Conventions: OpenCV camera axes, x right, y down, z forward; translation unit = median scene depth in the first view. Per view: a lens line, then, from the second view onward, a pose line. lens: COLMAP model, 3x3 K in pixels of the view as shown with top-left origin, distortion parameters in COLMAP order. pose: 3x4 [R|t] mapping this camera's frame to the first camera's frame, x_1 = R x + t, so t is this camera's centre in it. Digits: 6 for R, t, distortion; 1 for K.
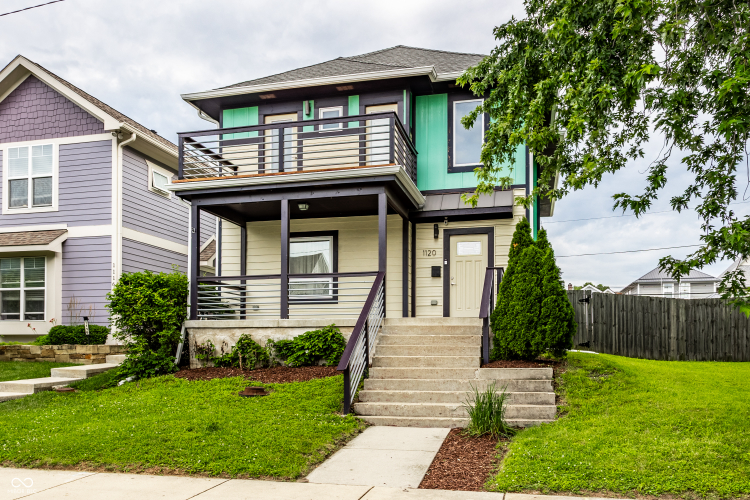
lens RADIAL K [[466.5, 0, 397.0], [0, 466.5, 247.8], [0, 0, 1]] dist [-0.001912, -0.000371]
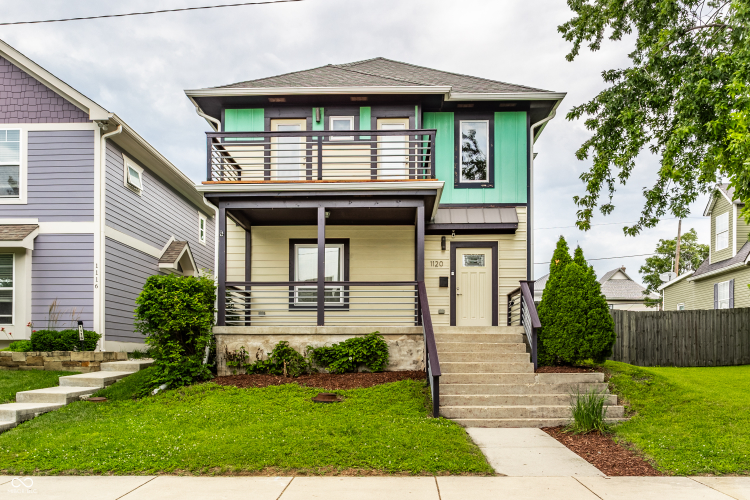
lens RADIAL K [[472.2, 0, 375.0], [0, 472.2, 250.0], [0, 0, 1]] dist [-0.004229, 0.001072]
pose [[0.986172, 0.036573, 0.161637, -0.247427], [-0.035253, 0.999318, -0.011024, -0.003414], [-0.161930, 0.005173, 0.986789, -0.019881]]
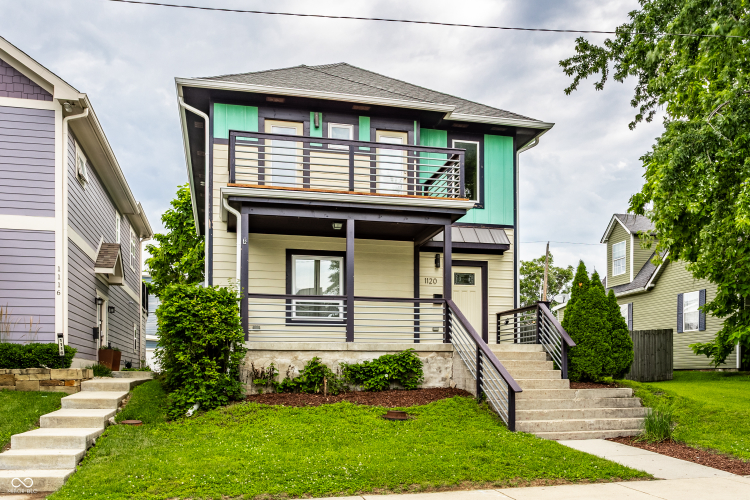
lens RADIAL K [[500.6, 0, 345.7], [0, 500.6, 262.2], [0, 0, 1]] dist [0.003723, 0.000920]
pose [[0.929840, 0.078624, 0.359467, -0.532866], [-0.076256, 0.996872, -0.020788, 0.007128], [-0.359977, -0.008082, 0.932926, 0.024675]]
